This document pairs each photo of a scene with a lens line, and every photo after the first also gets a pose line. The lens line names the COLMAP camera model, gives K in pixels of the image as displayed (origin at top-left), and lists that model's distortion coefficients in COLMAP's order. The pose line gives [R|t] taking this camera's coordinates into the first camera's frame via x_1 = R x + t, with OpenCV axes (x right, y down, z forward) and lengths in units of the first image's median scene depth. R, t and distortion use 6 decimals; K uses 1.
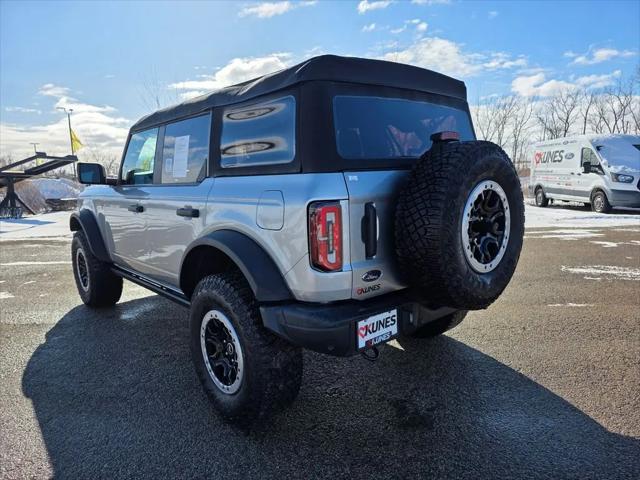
lens RADIAL K [[435.5, 0, 323.5], [0, 435.5, 241.4], [0, 0, 1]] dist [0.056198, -0.046806]
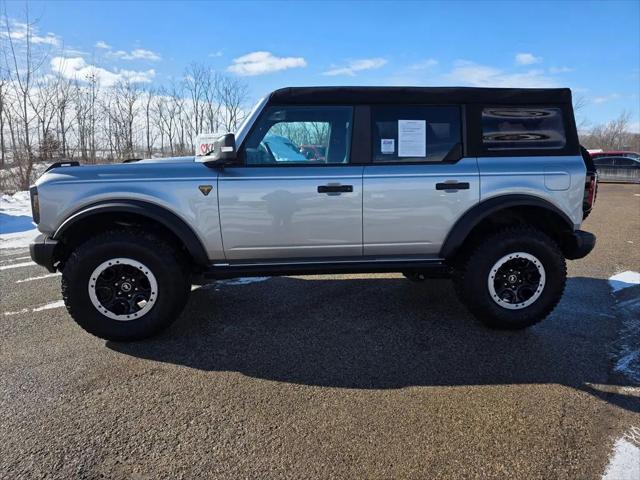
lens RADIAL K [[435.5, 0, 323.5], [0, 435.5, 241.4], [0, 0, 1]] dist [0.056198, -0.046806]
pose [[0.583550, -0.126827, 0.802112, -1.430569], [0.106830, 0.991134, 0.078994, -0.045075], [-0.805020, 0.039593, 0.591926, 0.546283]]
